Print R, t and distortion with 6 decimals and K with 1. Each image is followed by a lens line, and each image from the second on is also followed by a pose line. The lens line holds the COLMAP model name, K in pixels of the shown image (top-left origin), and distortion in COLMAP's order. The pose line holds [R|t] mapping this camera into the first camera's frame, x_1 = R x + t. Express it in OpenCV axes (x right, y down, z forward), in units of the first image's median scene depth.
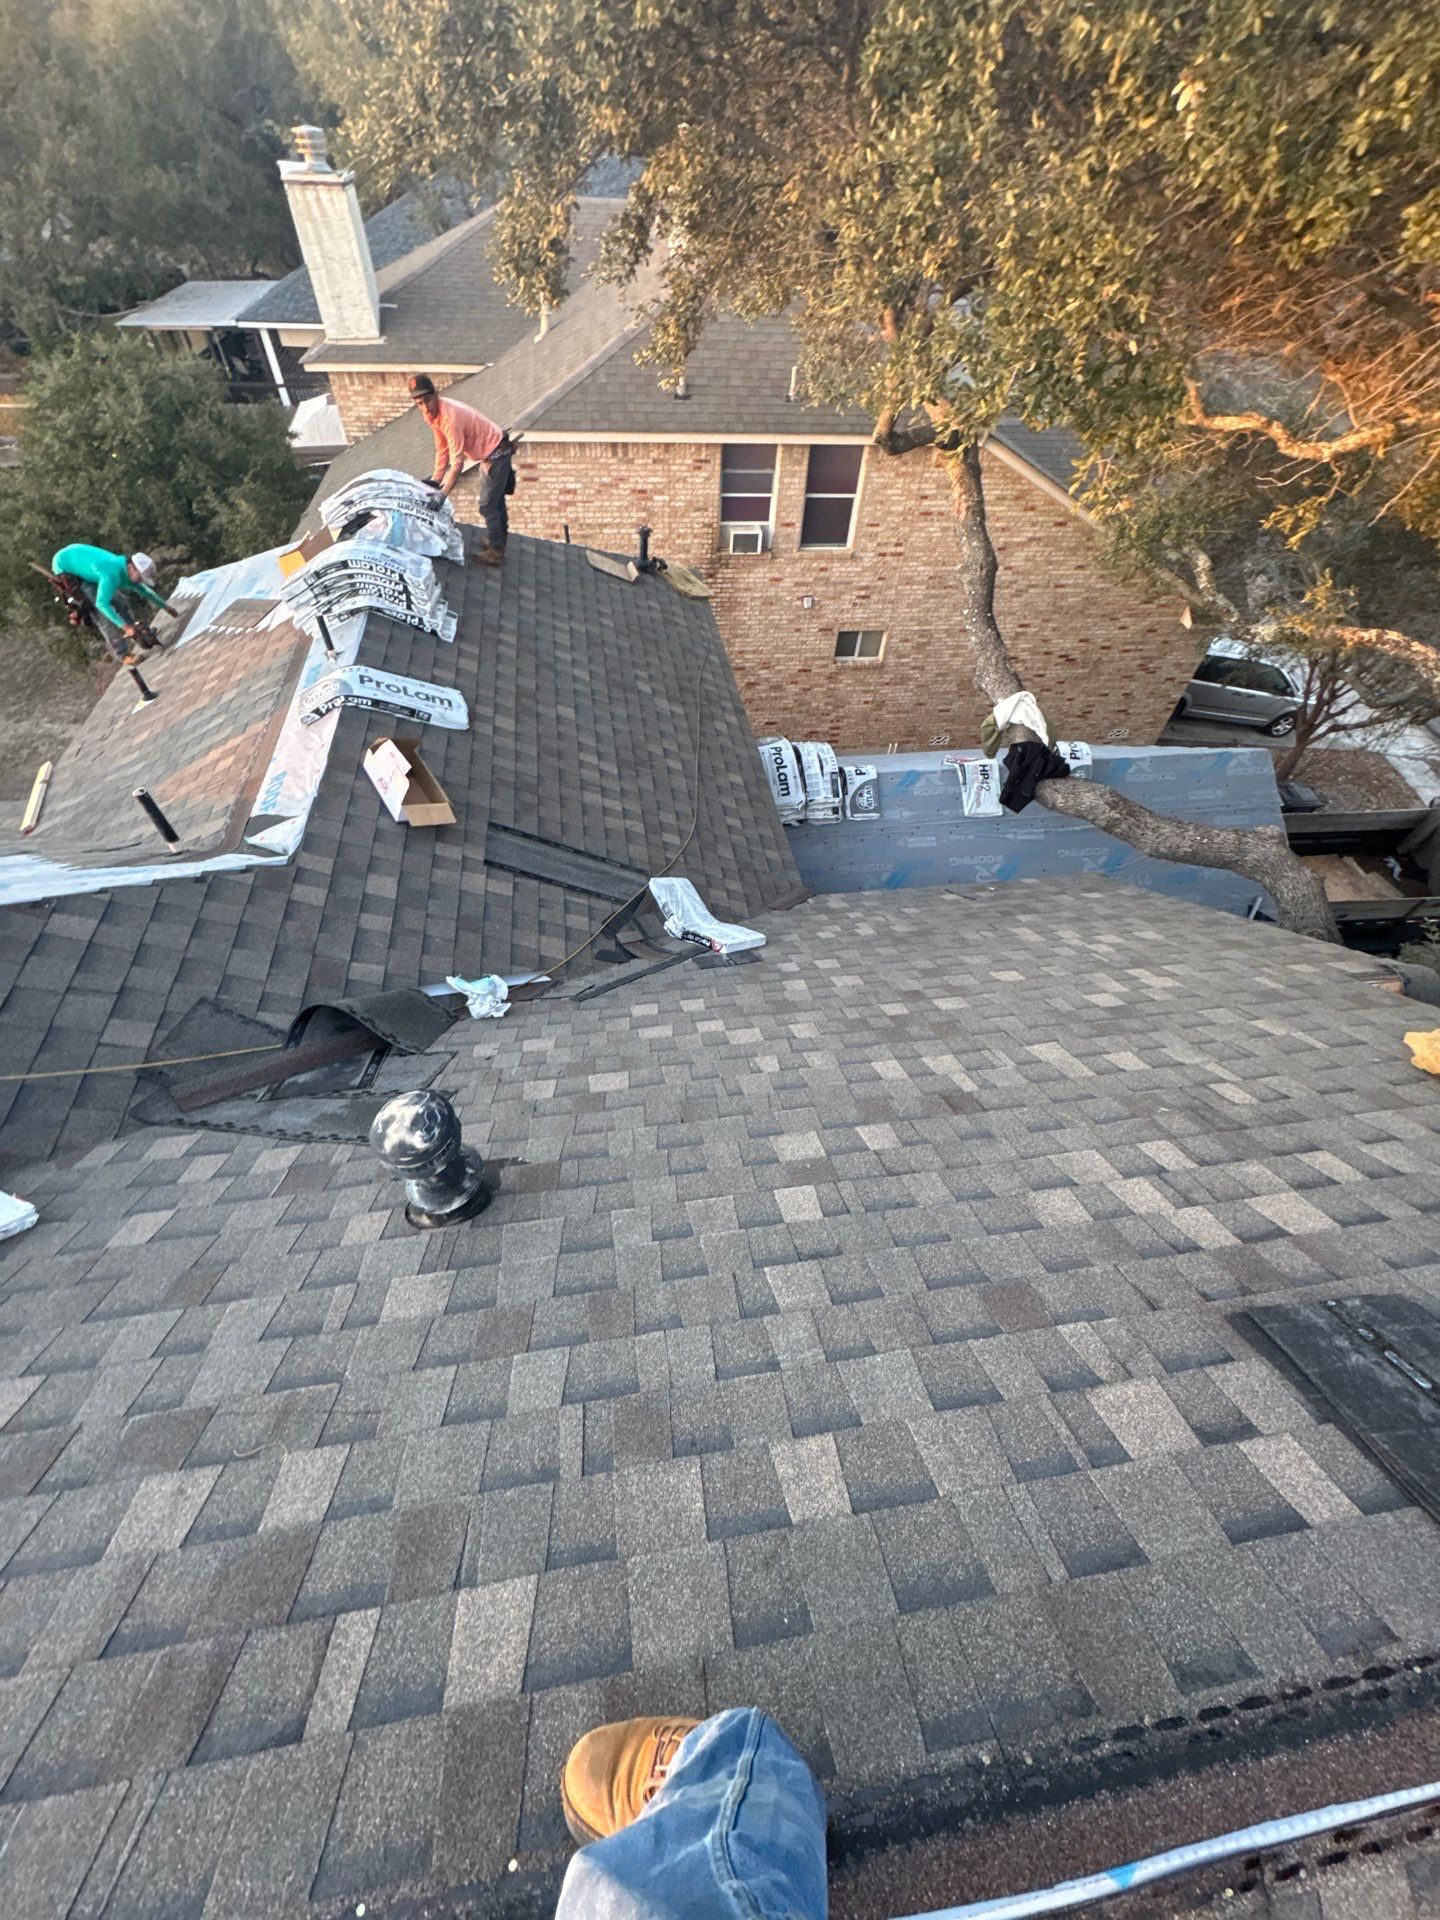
lens RADIAL K [[764.0, 0, 721.8], [0, 764.0, 953.4], [0, 0, 1]] dist [-0.001807, 0.000487]
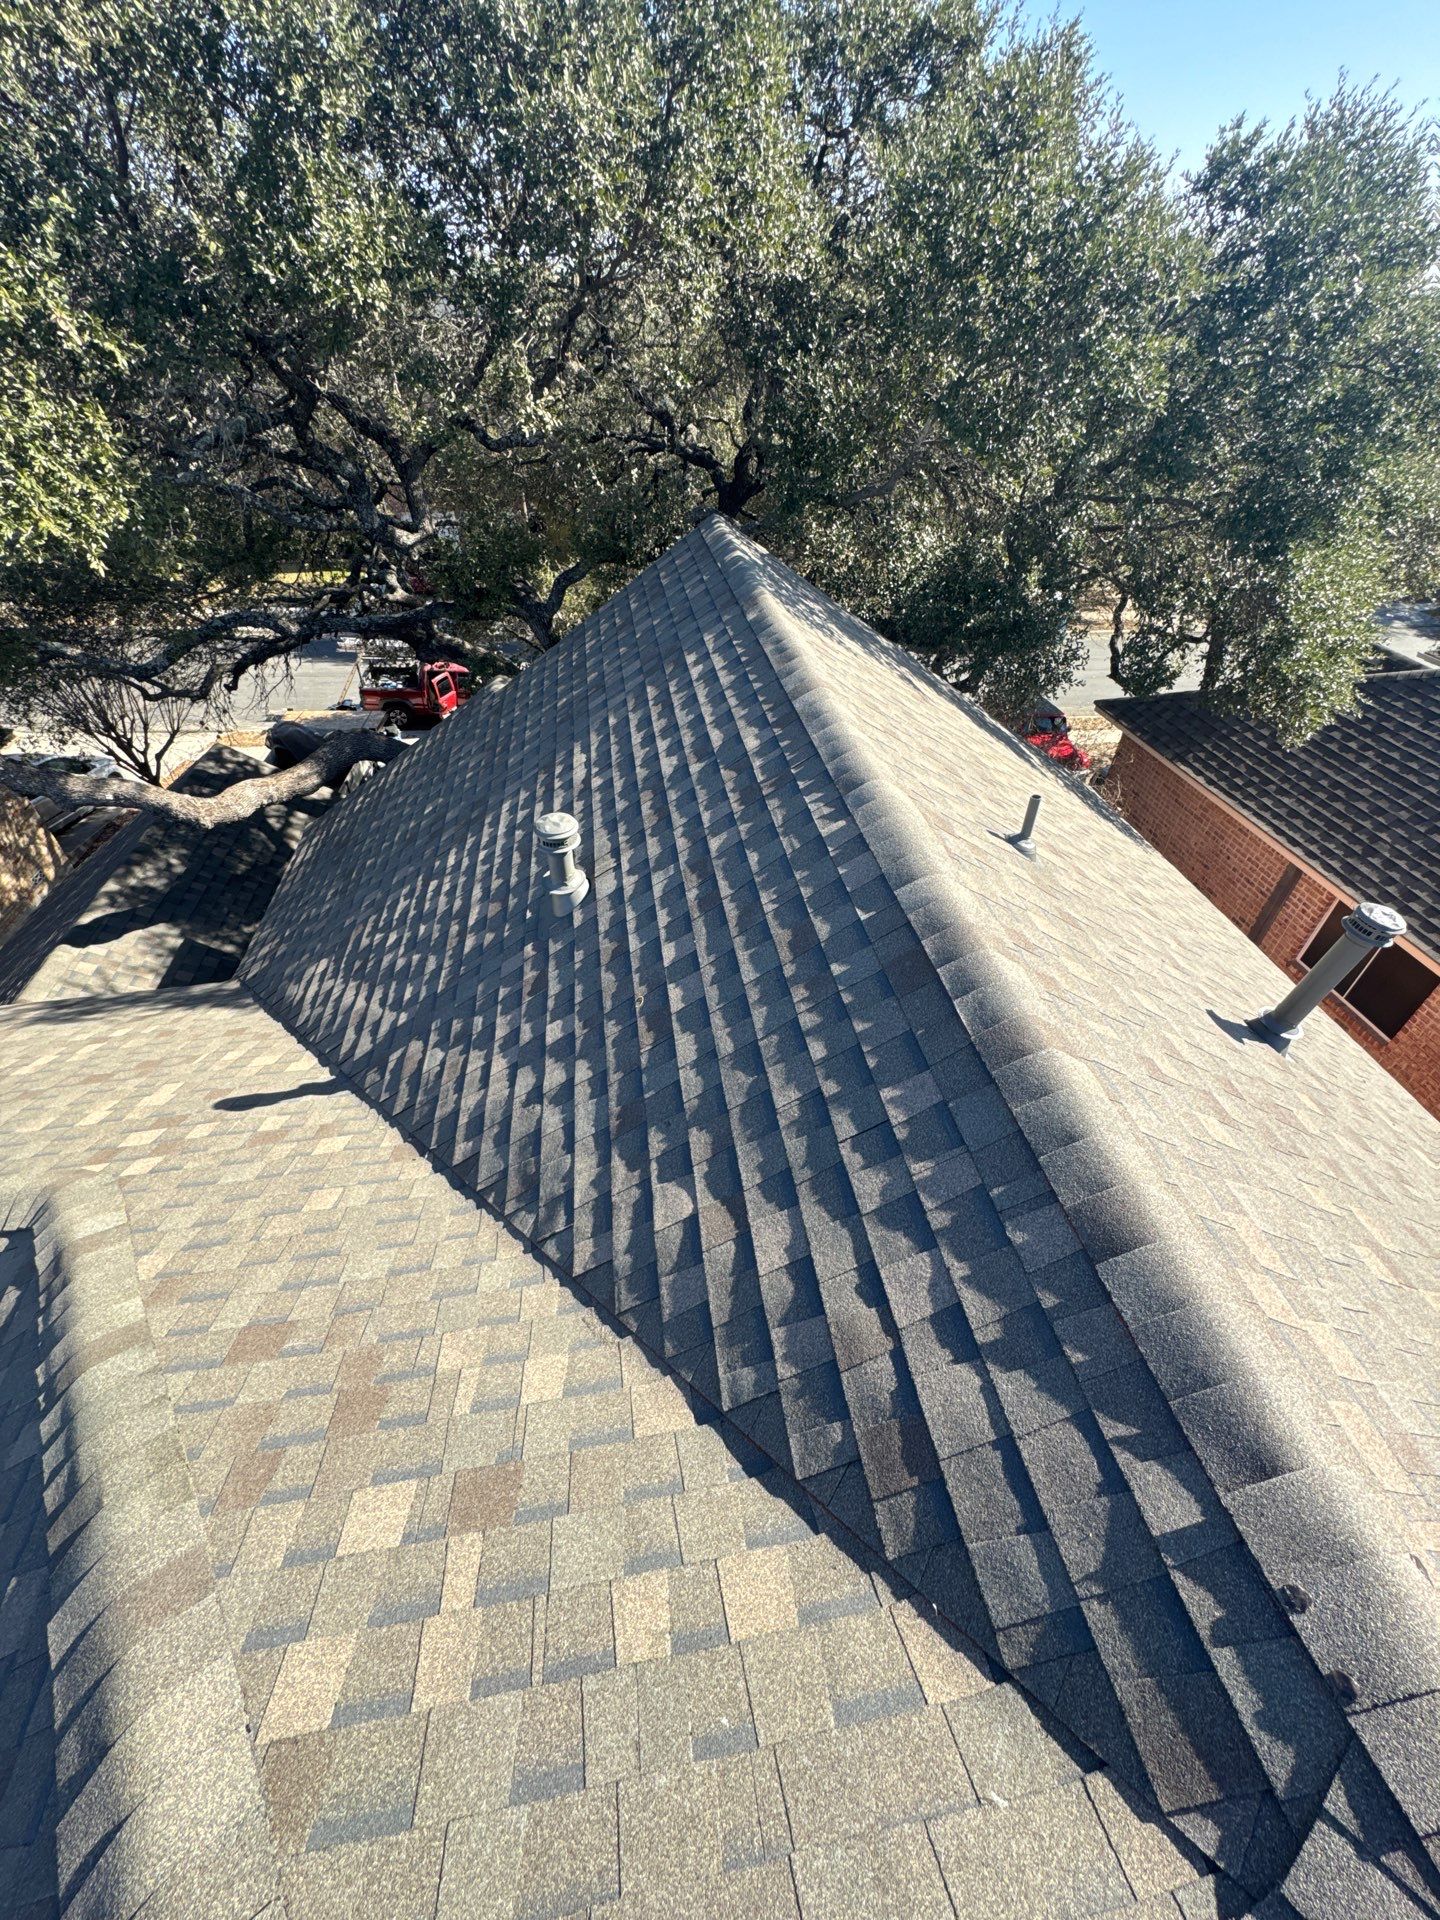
lens RADIAL K [[764.0, 0, 721.5], [0, 764.0, 960.9], [0, 0, 1]] dist [-0.001807, 0.000487]
pose [[0.004501, -0.697209, 0.716854, -0.341621], [0.761036, 0.467417, 0.449829, -0.026910], [-0.648694, 0.543527, 0.532704, -0.011296]]
